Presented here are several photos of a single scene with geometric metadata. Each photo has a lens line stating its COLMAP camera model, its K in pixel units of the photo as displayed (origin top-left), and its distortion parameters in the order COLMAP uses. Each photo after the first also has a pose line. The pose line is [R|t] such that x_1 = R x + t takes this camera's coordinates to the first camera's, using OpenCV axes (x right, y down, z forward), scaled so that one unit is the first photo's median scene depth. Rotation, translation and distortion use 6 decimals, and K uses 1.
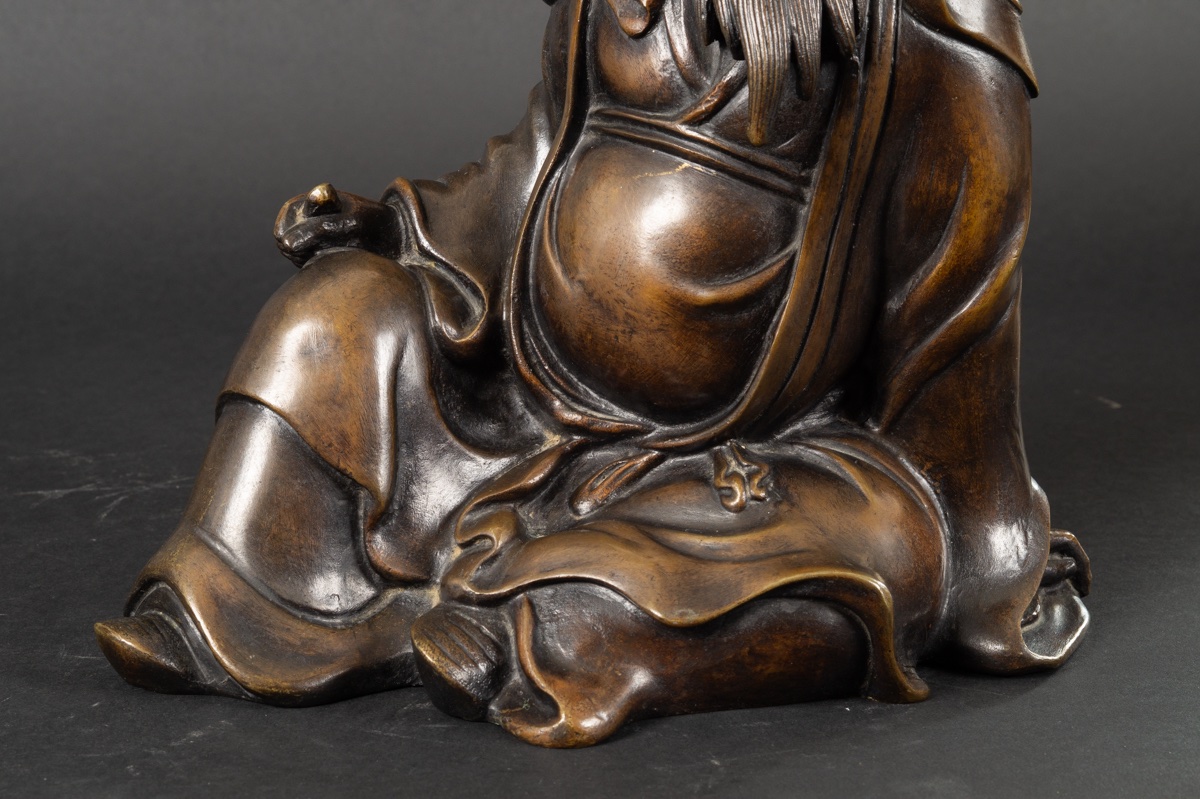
lens RADIAL K [[2881.3, 0, 600.0], [0, 2881.3, 399.5], [0, 0, 1]] dist [-0.014122, 0.214354]
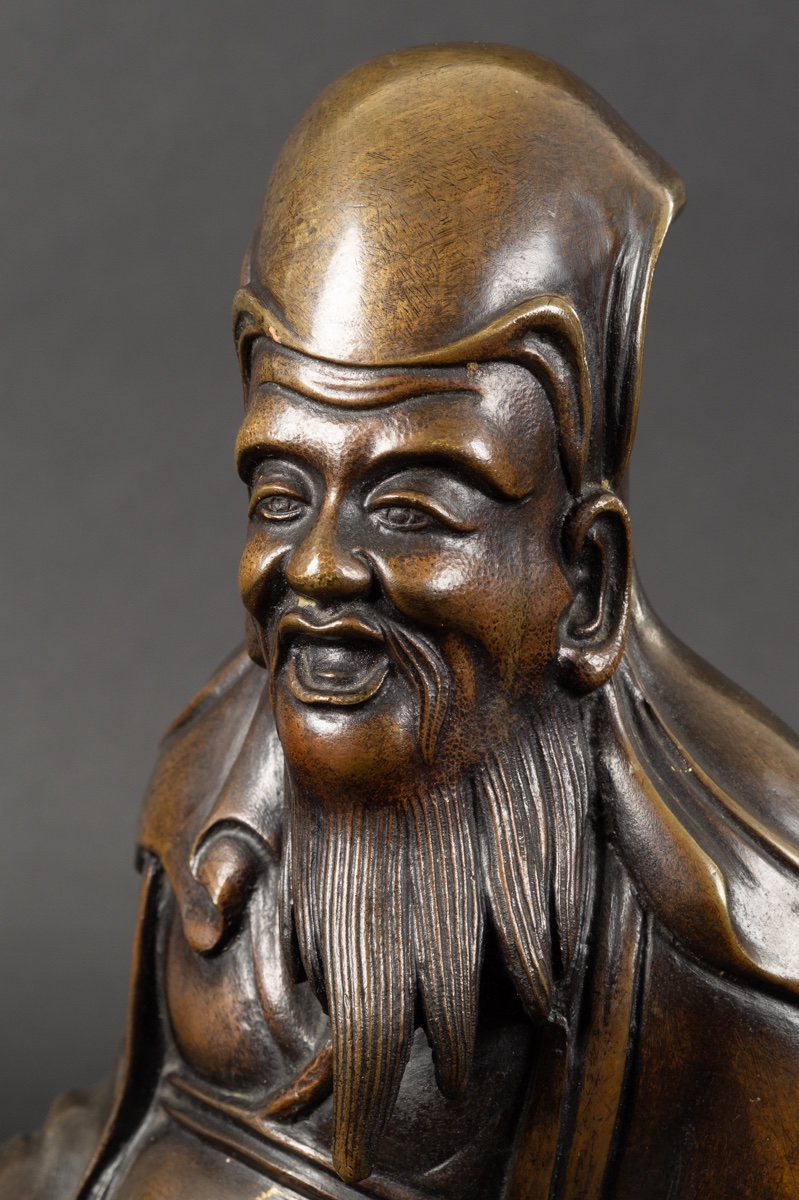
lens RADIAL K [[3014.1, 0, 399.5], [0, 3014.1, 600.0], [0, 0, 1]] dist [-0.002916, 0.029850]
pose [[0.982970, 0.024341, -0.182146, 0.155867], [-0.058253, 0.981343, -0.183225, -0.087816], [0.174288, 0.190716, 0.966049, 0.418917]]
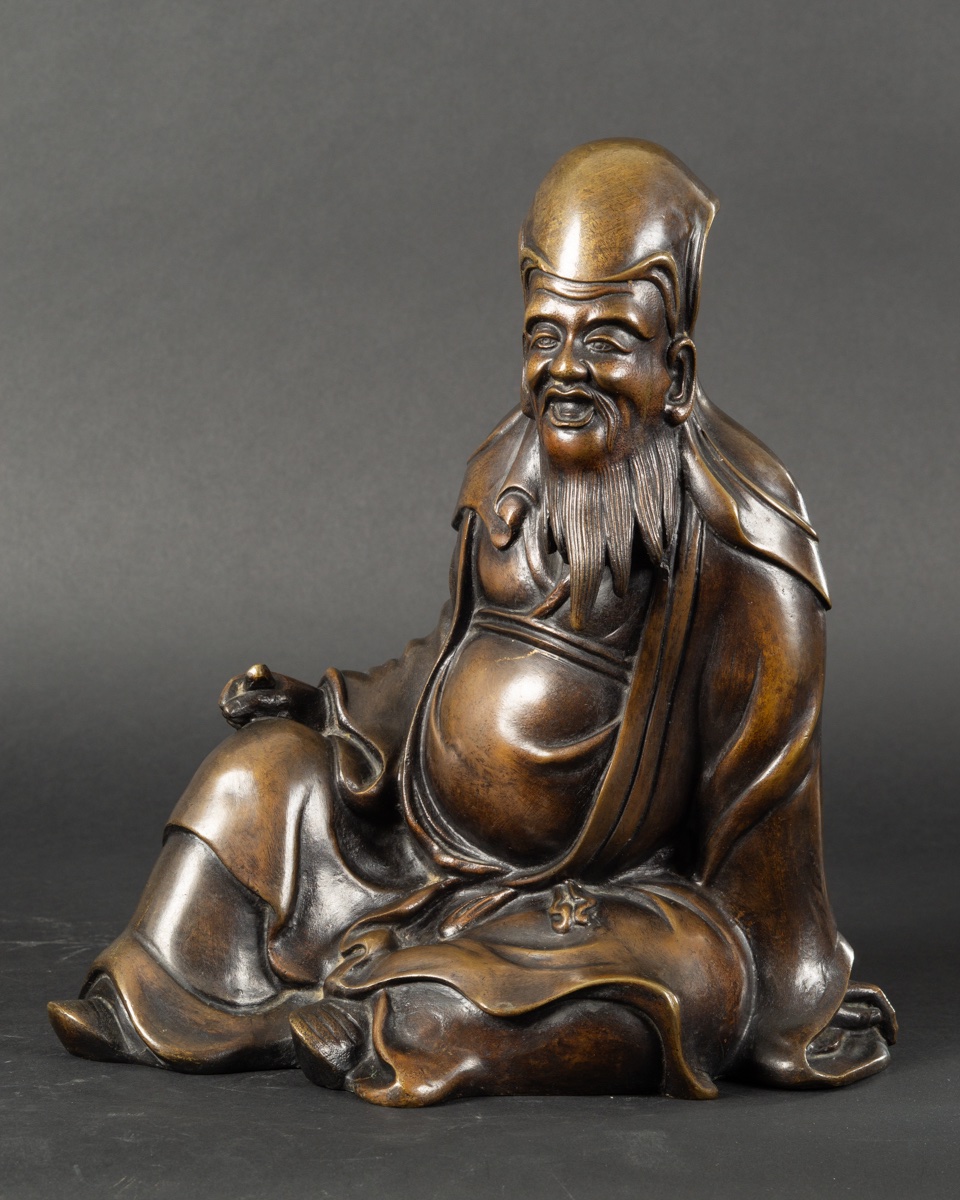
lens RADIAL K [[3370.5, 0, 478.8], [0, 3370.5, 567.2], [0, 0, 1]] dist [-0.020919, 0.162385]
pose [[0.988219, 0.026552, -0.150728, 0.222240], [-0.053089, 0.983157, -0.174880, 0.137351], [0.143546, 0.180822, 0.972984, -0.419668]]
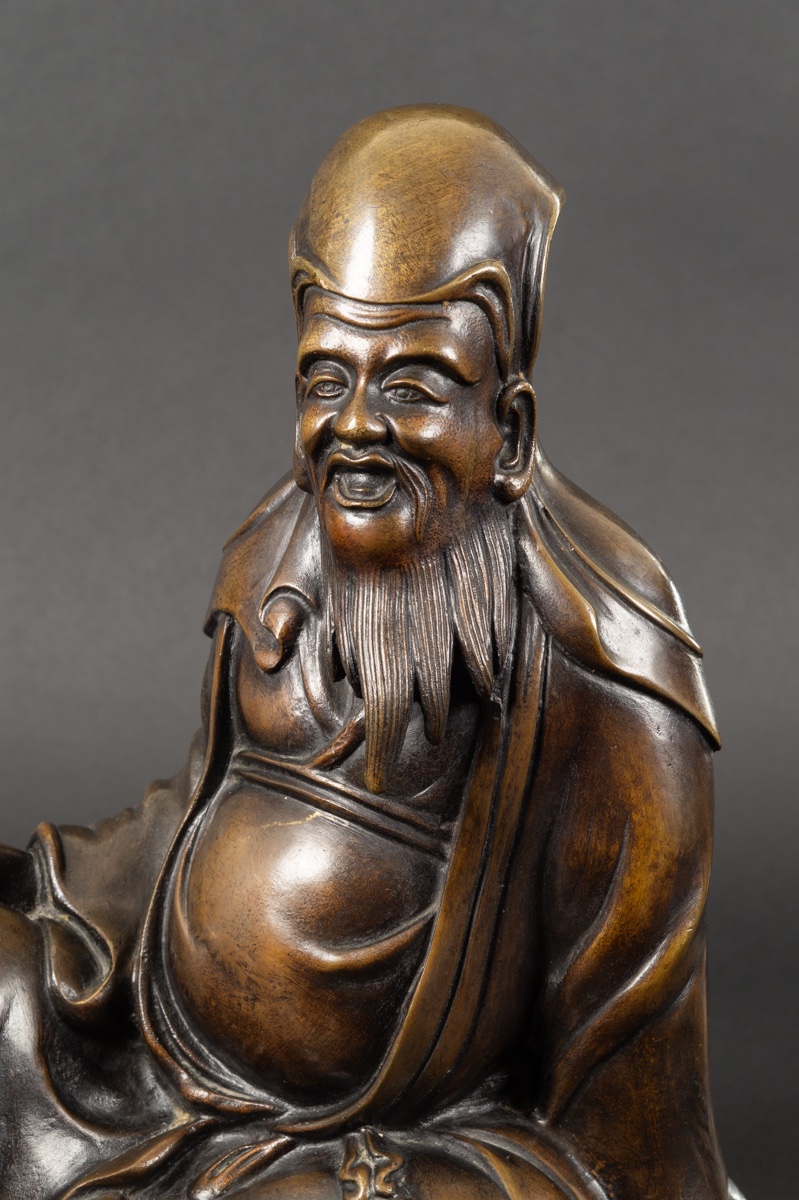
lens RADIAL K [[2881.3, 0, 399.5], [0, 2881.3, 600.0], [0, 0, 1]] dist [-0.014122, 0.214354]
pose [[0.994324, 0.019669, -0.104565, 0.147403], [-0.036572, 0.986066, -0.162284, -0.002197], [0.099916, 0.165187, 0.981188, 0.107720]]
